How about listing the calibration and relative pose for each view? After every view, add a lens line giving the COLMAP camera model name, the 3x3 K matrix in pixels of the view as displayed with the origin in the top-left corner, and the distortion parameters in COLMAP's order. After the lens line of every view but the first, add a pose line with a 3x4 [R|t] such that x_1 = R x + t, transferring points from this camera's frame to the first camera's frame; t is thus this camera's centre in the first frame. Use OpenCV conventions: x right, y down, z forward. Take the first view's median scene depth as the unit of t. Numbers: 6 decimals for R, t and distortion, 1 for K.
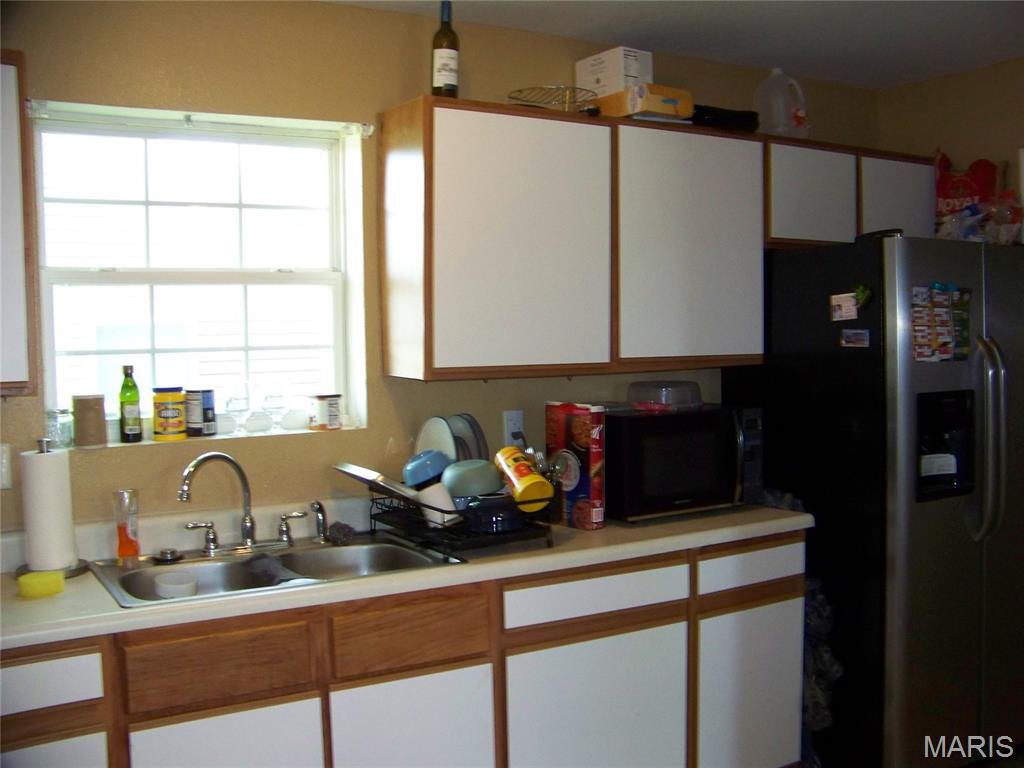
lens RADIAL K [[1114.0, 0, 512.4], [0, 1114.0, 381.5], [0, 0, 1]] dist [-0.088050, 0.000000]
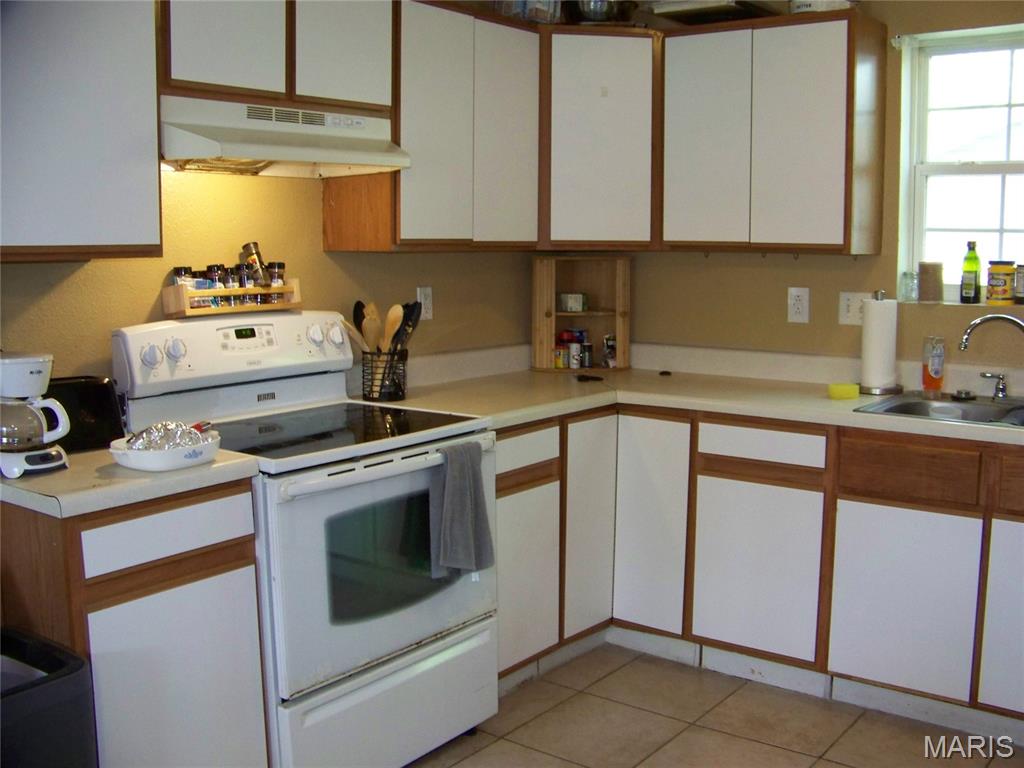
lens RADIAL K [[1114.0, 0, 513.1], [0, 1114.0, 385.0], [0, 0, 1]] dist [-0.088050, 0.000000]
pose [[0.341733, 0.142195, -0.928978, 0.644951], [-0.053849, 0.989826, 0.131700, 0.011254], [0.938253, 0.005019, 0.345913, 0.096579]]
